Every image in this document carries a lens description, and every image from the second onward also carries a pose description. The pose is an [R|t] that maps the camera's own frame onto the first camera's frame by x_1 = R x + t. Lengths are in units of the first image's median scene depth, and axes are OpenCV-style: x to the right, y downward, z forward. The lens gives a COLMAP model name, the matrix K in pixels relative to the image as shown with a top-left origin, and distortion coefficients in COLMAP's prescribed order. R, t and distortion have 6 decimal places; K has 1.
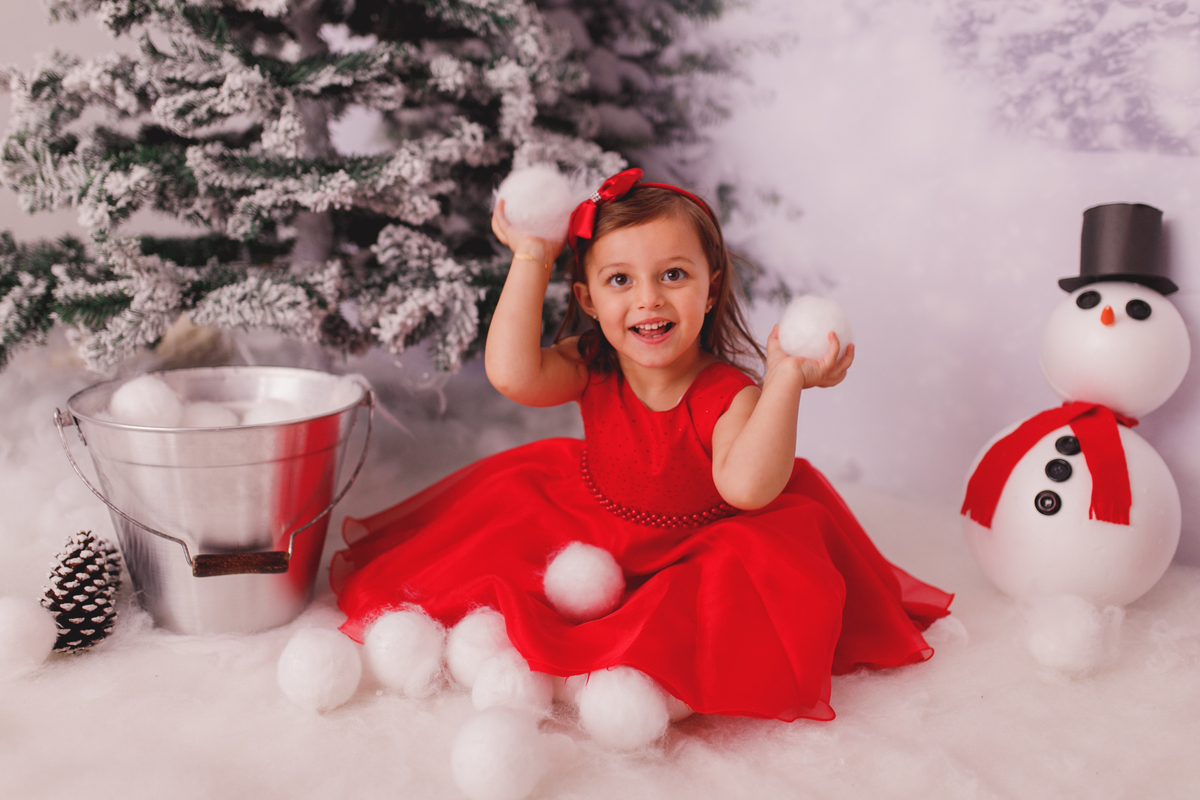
lens RADIAL K [[1218.8, 0, 622.4], [0, 1218.8, 375.5], [0, 0, 1]] dist [-0.033344, 0.000000]
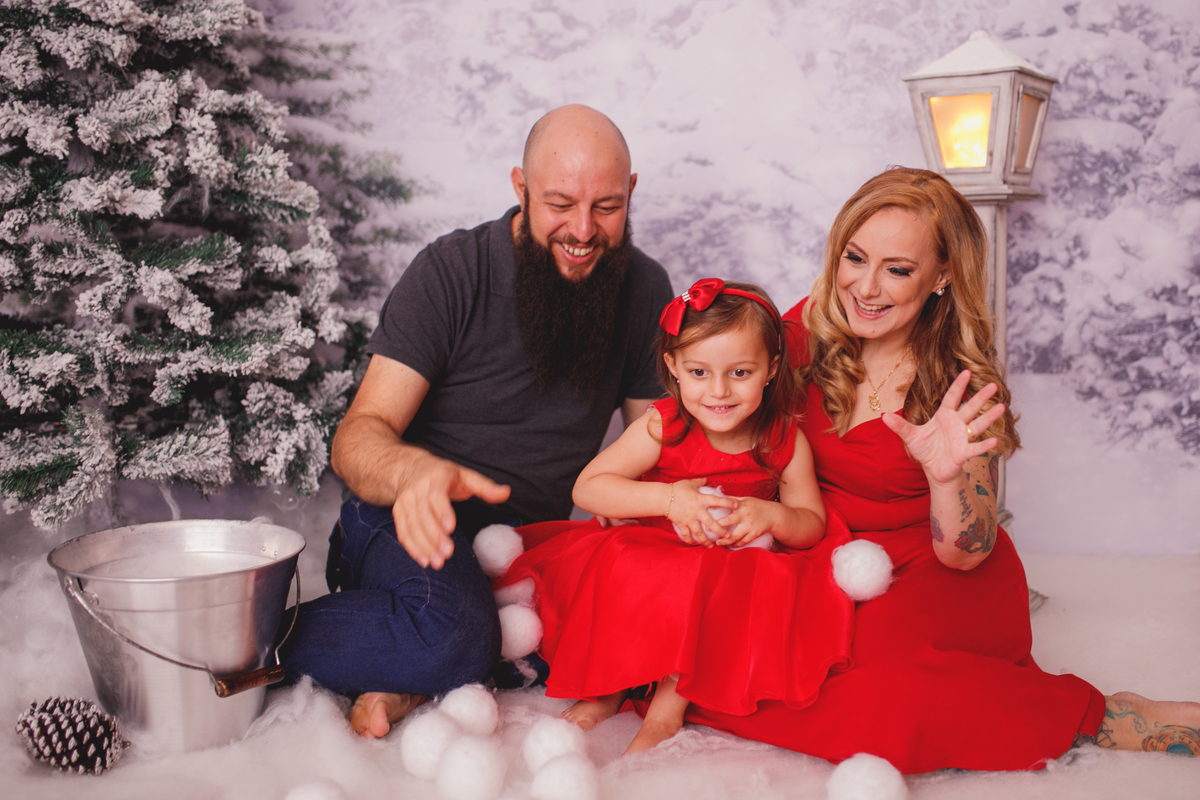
lens RADIAL K [[1218.8, 0, 681.2], [0, 1218.8, 388.6], [0, 0, 1]] dist [-0.033344, 0.000000]
pose [[0.815482, -0.095099, 0.570915, -0.542416], [0.137397, 0.990020, -0.031344, -0.019162], [-0.562237, 0.104003, 0.820410, -0.255010]]
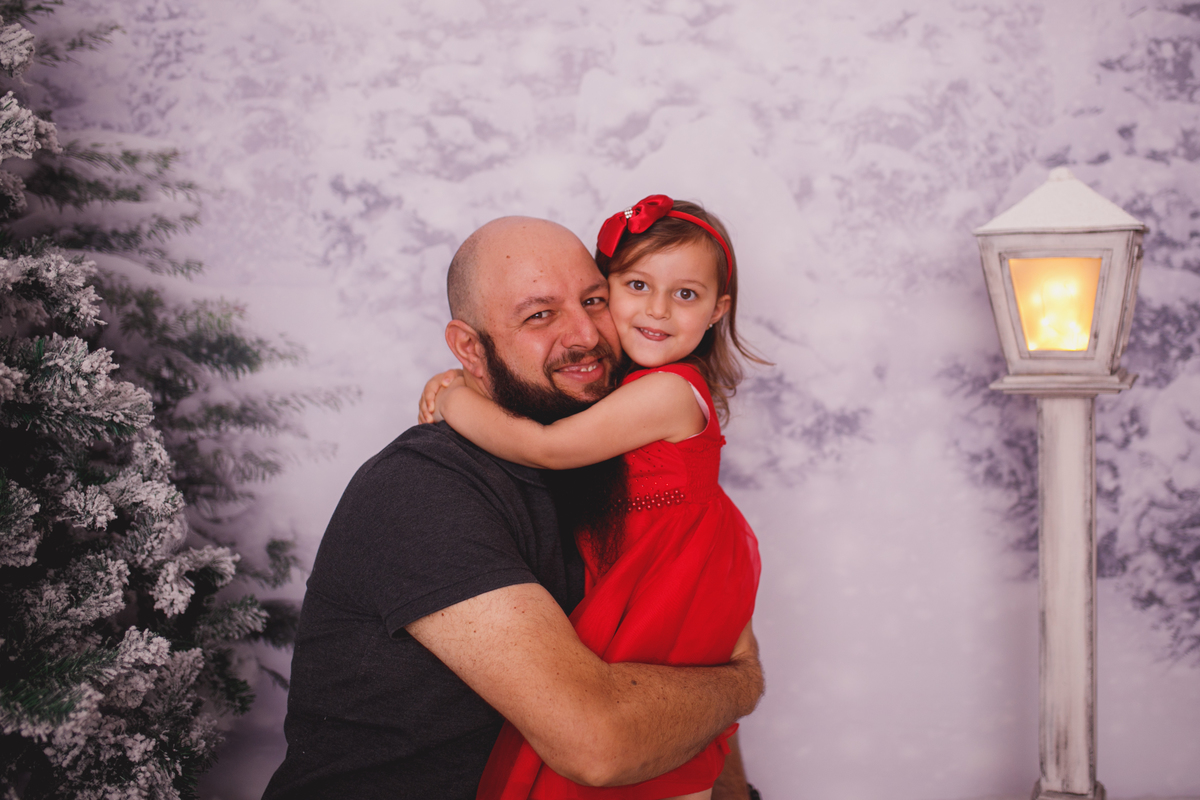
lens RADIAL K [[1218.8, 0, 655.0], [0, 1218.8, 375.9], [0, 0, 1]] dist [-0.033344, 0.000000]
pose [[0.689504, -0.089315, 0.718753, -0.467710], [0.168240, 0.984974, -0.038997, -0.245385], [-0.704471, 0.147812, 0.694171, 0.161732]]
